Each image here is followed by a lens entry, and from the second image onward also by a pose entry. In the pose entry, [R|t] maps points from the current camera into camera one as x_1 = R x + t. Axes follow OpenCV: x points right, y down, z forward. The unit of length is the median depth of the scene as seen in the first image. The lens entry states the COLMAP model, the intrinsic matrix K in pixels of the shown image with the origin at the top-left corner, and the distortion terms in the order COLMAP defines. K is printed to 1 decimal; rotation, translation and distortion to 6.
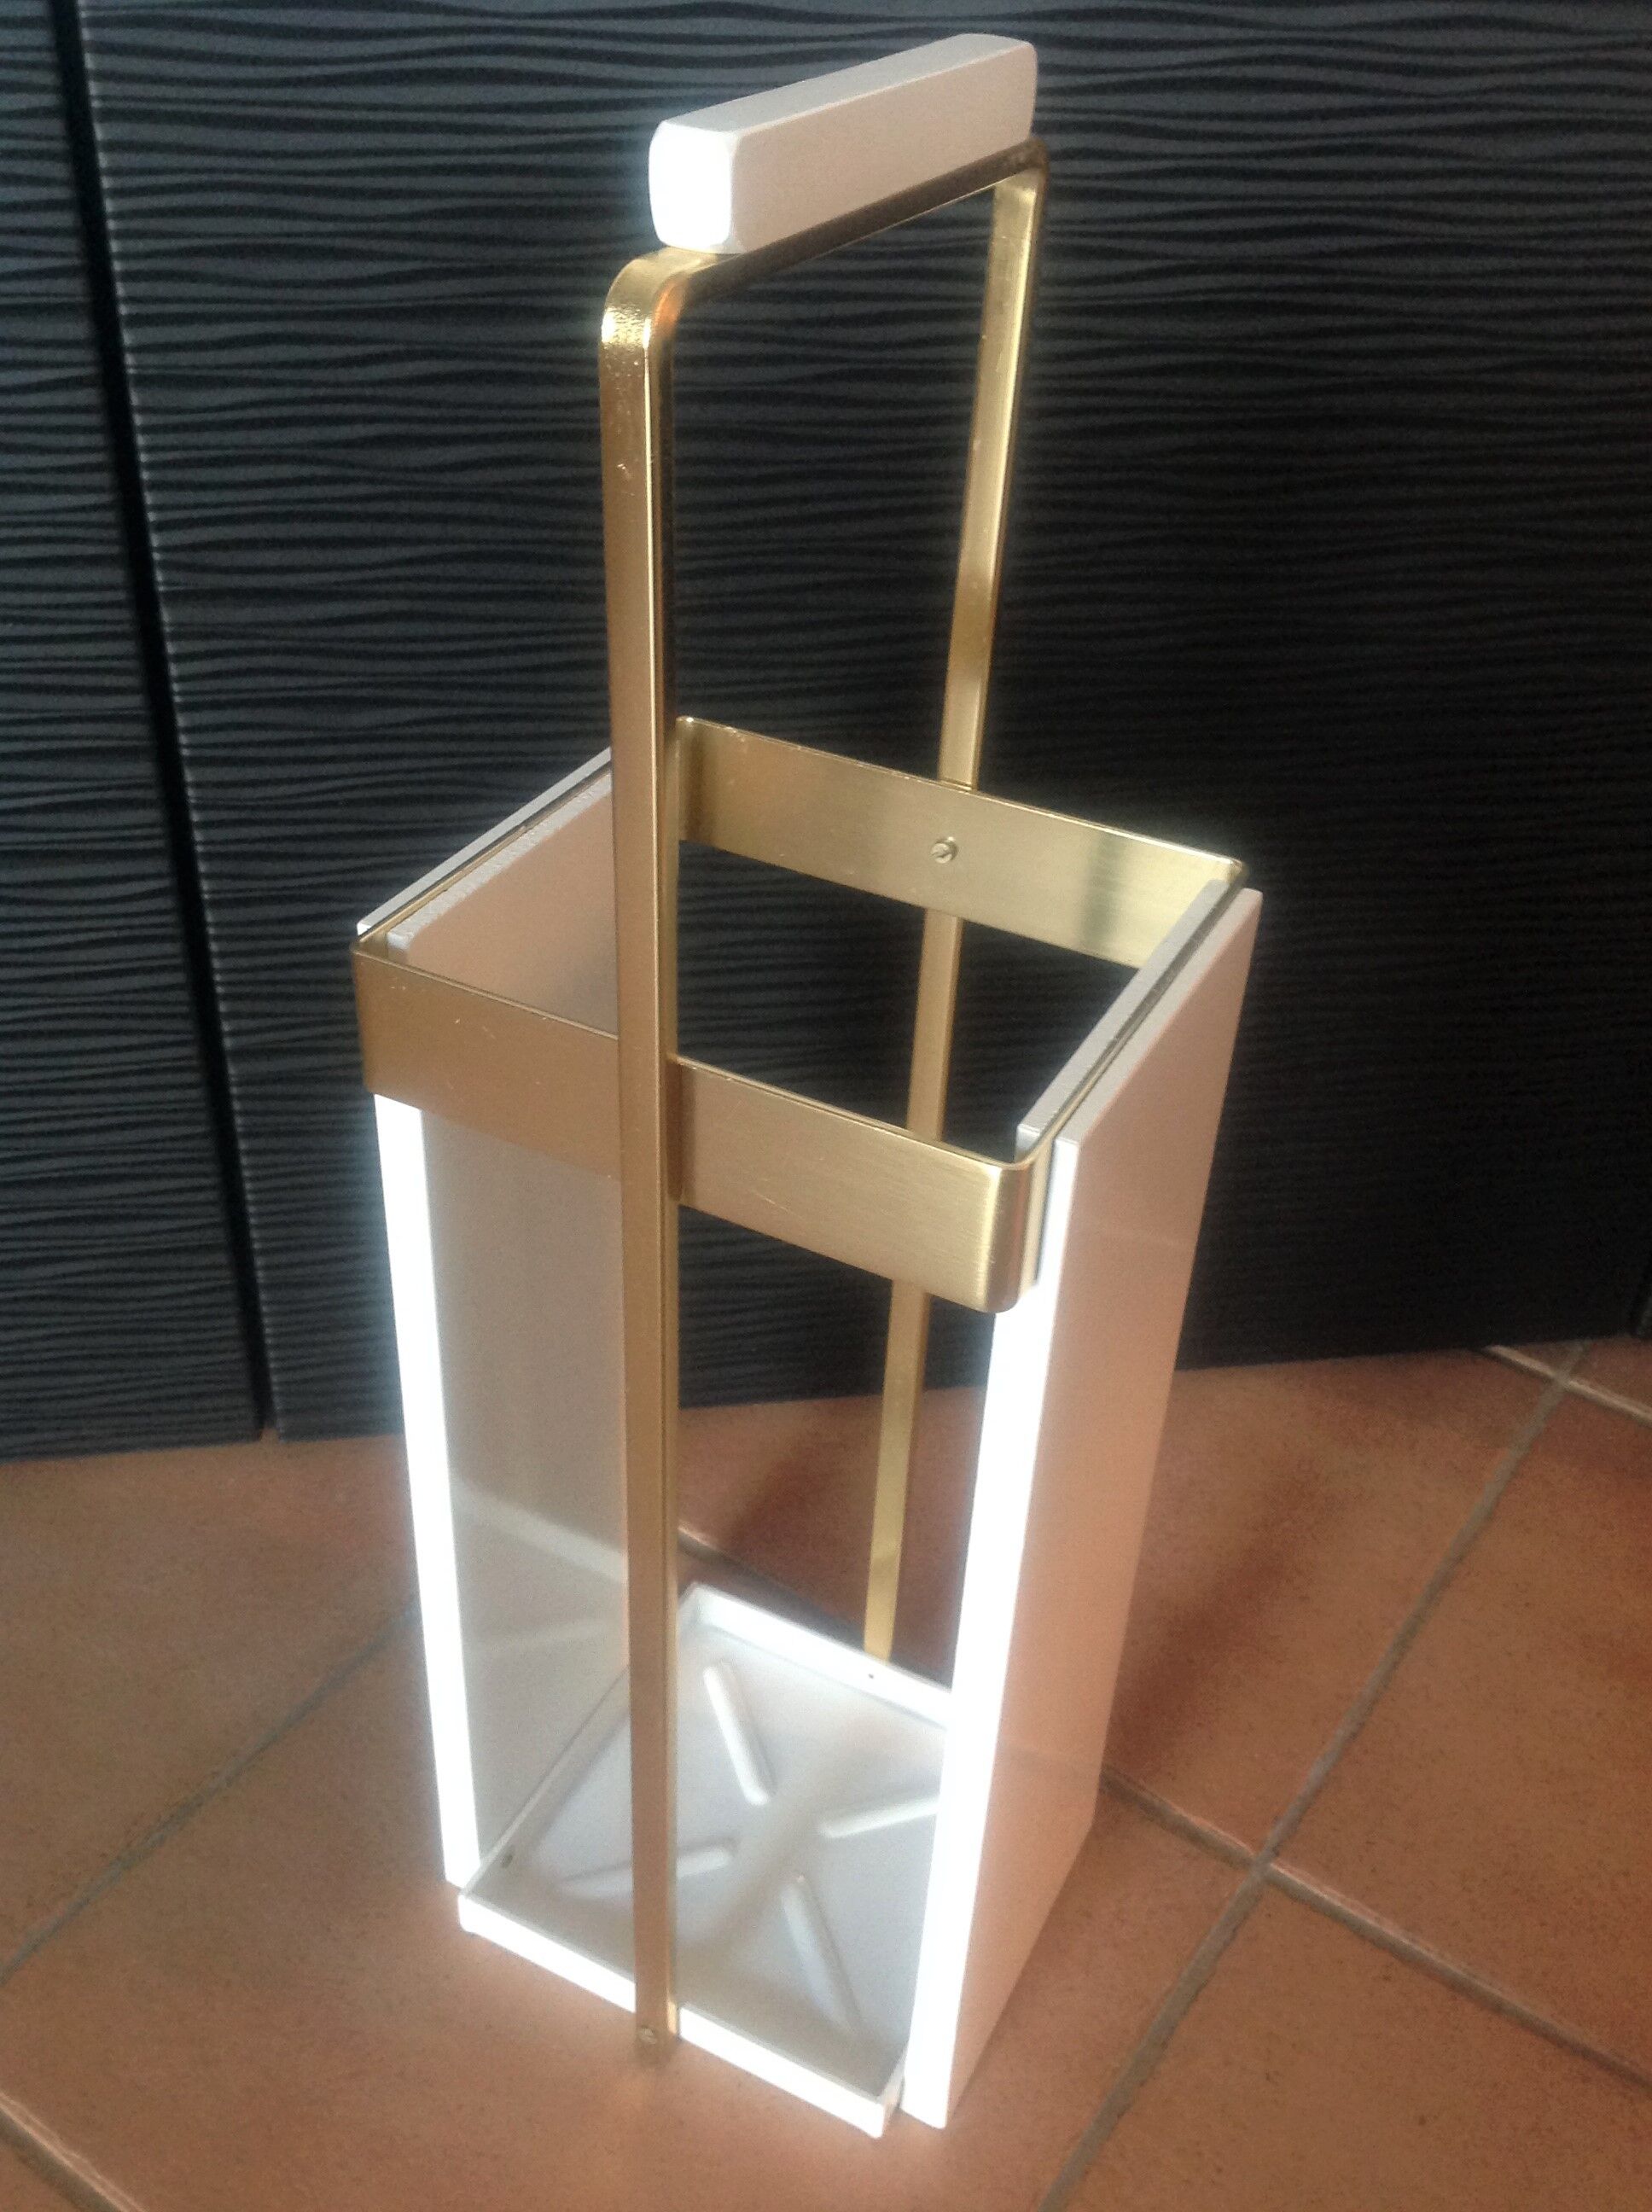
lens RADIAL K [[2140.6, 0, 807.9], [0, 2140.6, 1083.6], [0, 0, 1]] dist [-0.002389, 0.000000]
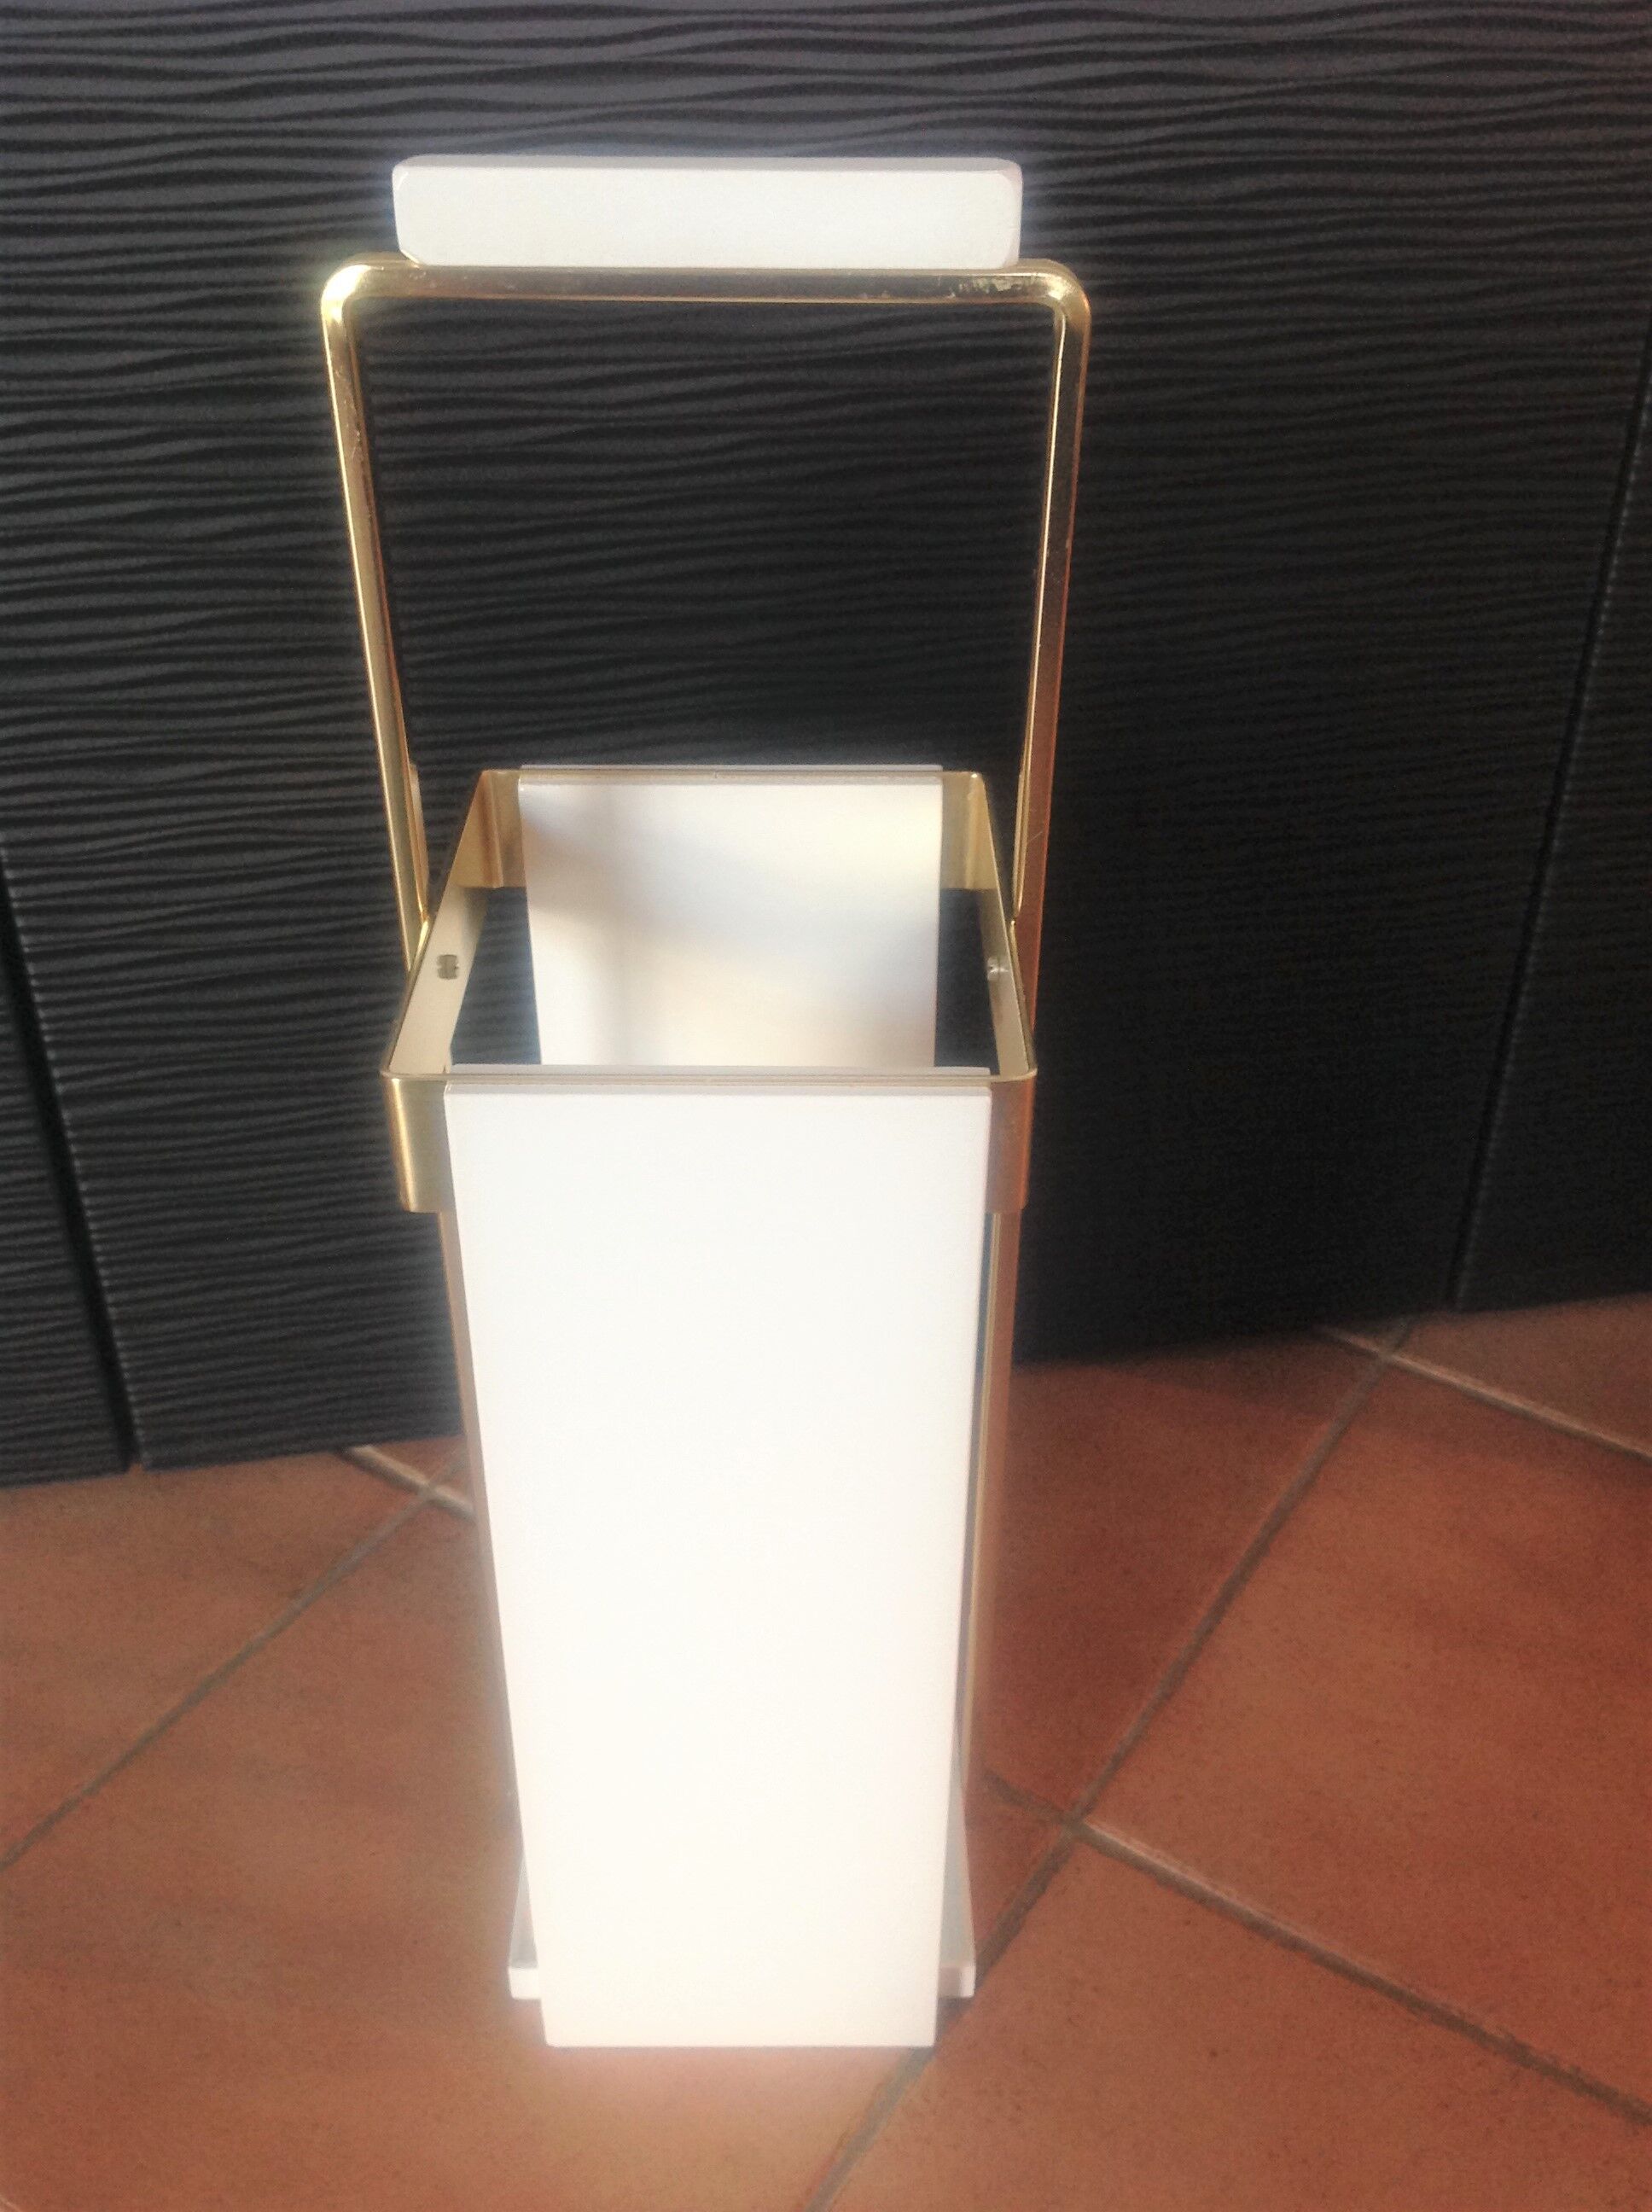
lens RADIAL K [[2140.6, 0, 796.7], [0, 2140.6, 1082.2], [0, 0, 1]] dist [-0.002389, 0.000000]
pose [[0.998755, -0.049791, -0.002955, 0.105195], [0.049699, 0.998435, -0.025641, 0.025151], [0.004227, 0.025462, 0.999667, -0.060063]]
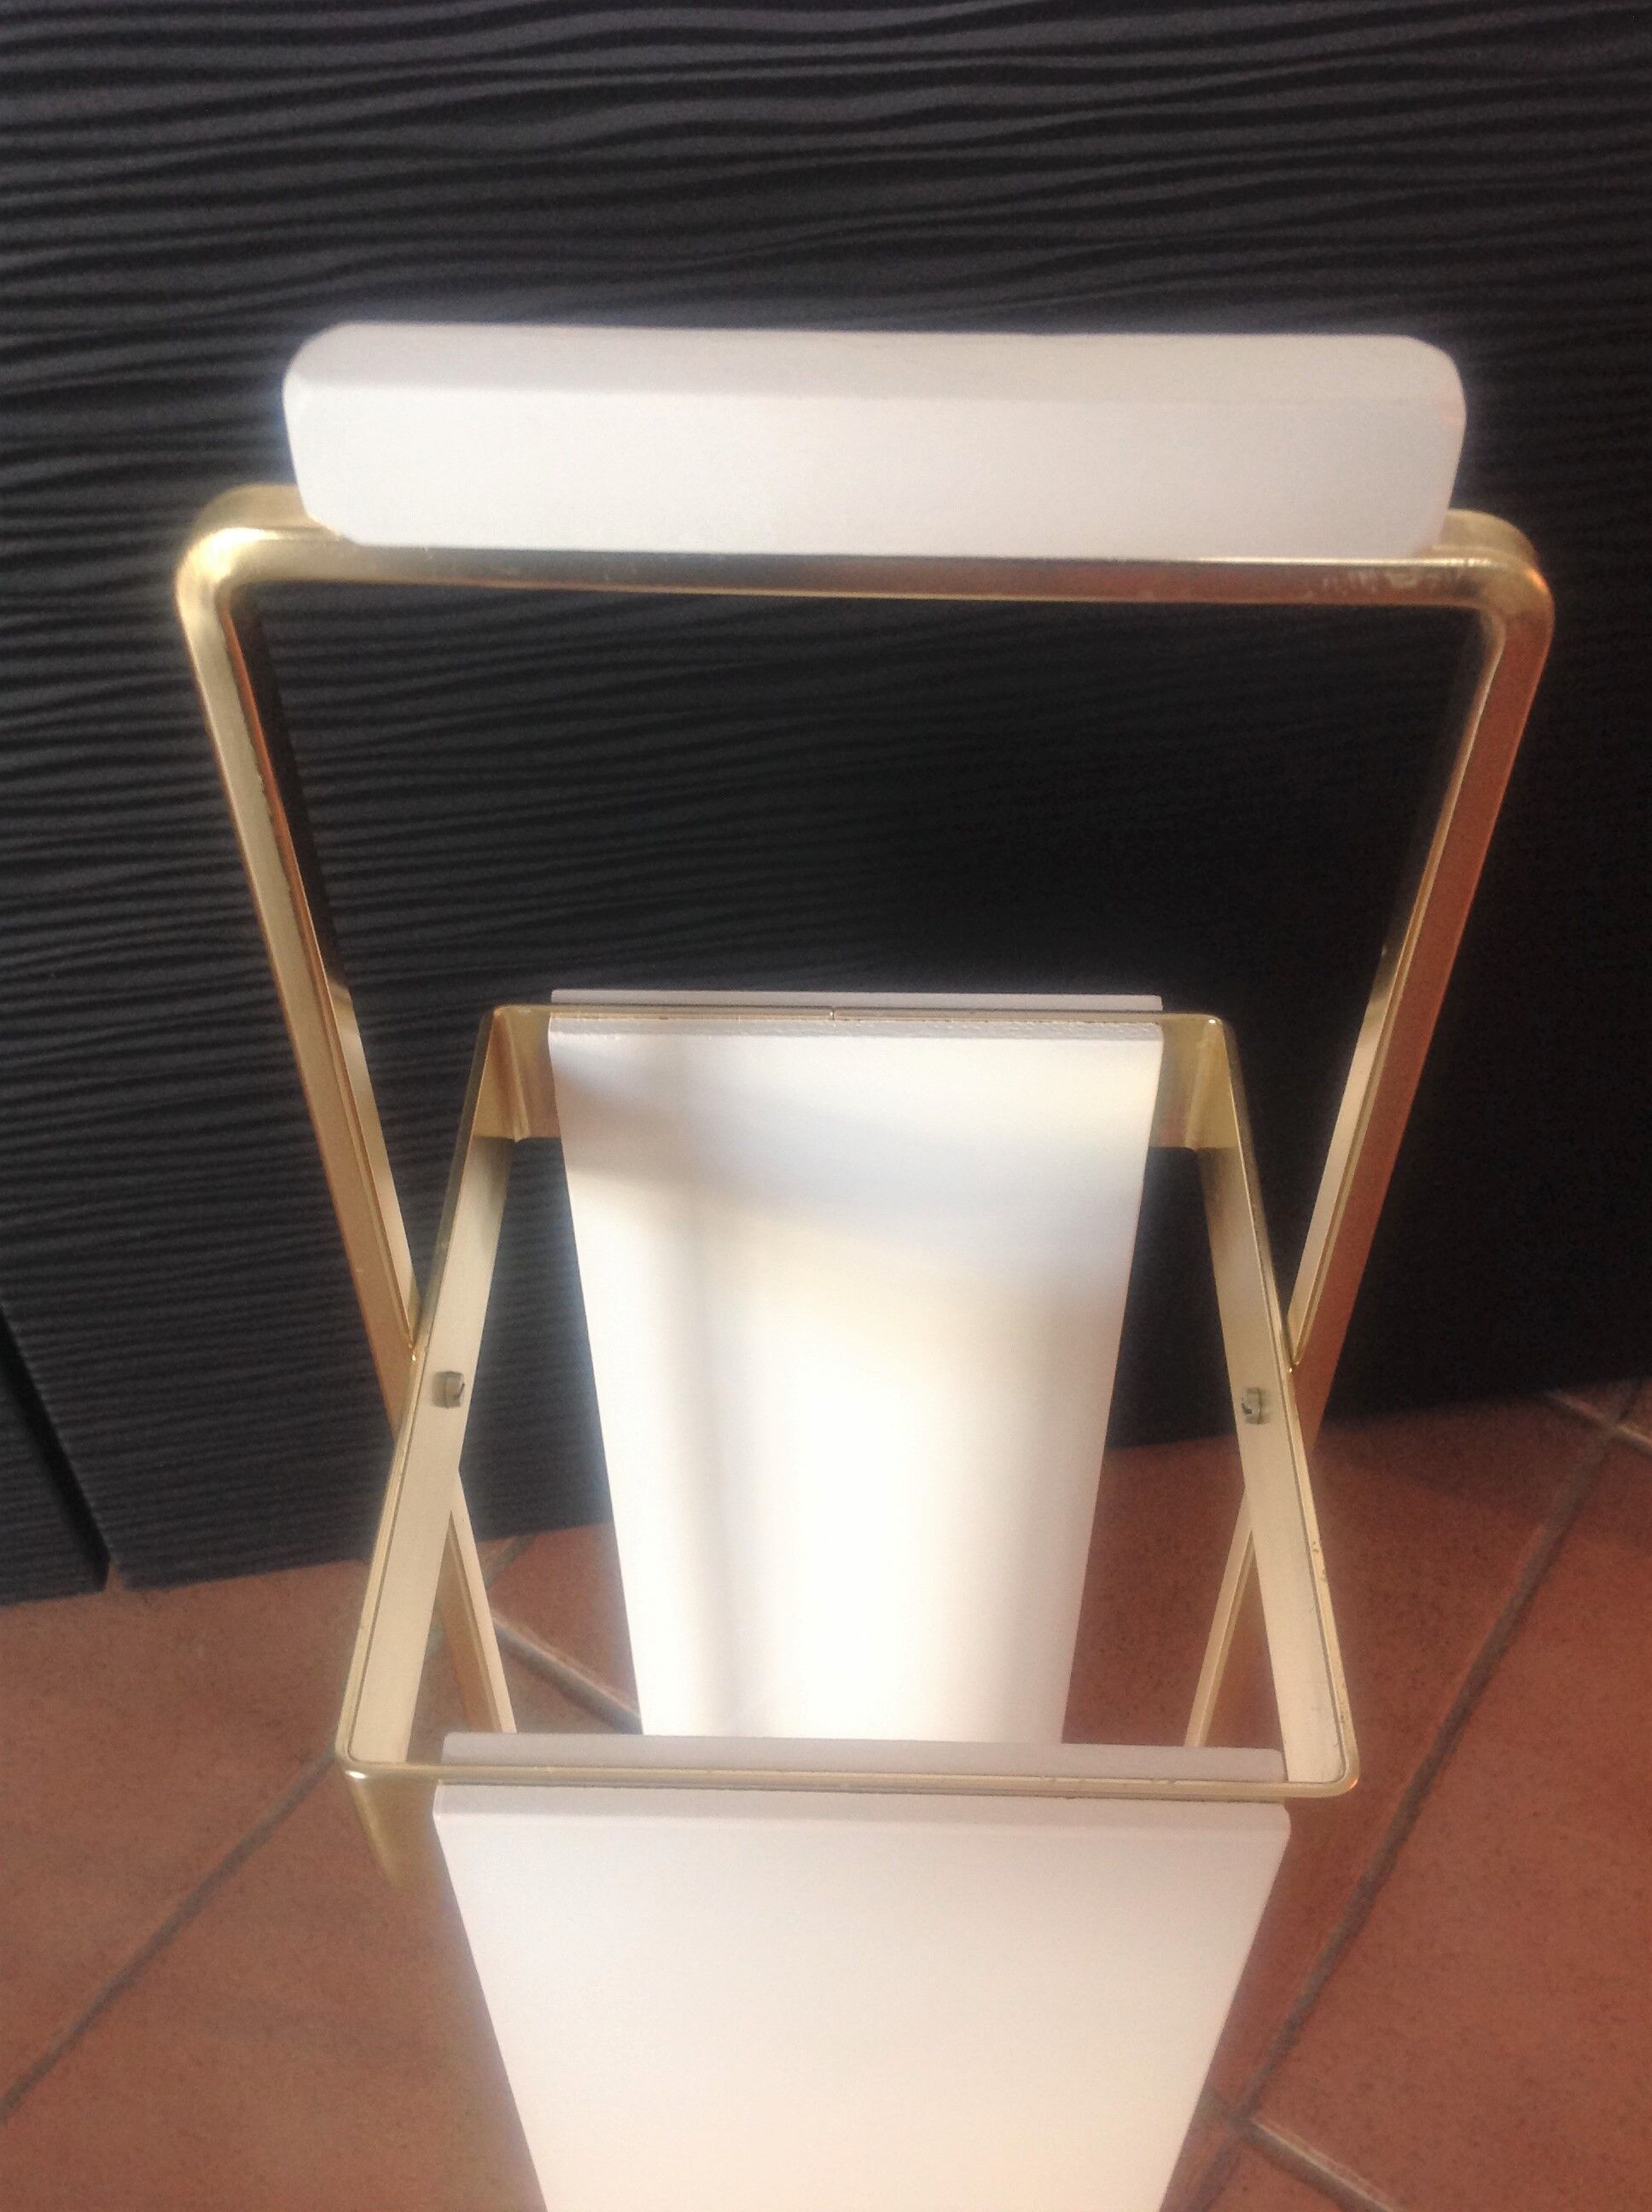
lens RADIAL K [[2140.6, 0, 816.8], [0, 2140.6, 1088.8], [0, 0, 1]] dist [-0.002389, 0.000000]
pose [[0.998896, -0.036097, -0.030072, 0.087267], [0.040991, 0.982369, 0.182402, -0.229495], [0.022958, -0.183433, 0.982764, 0.232590]]
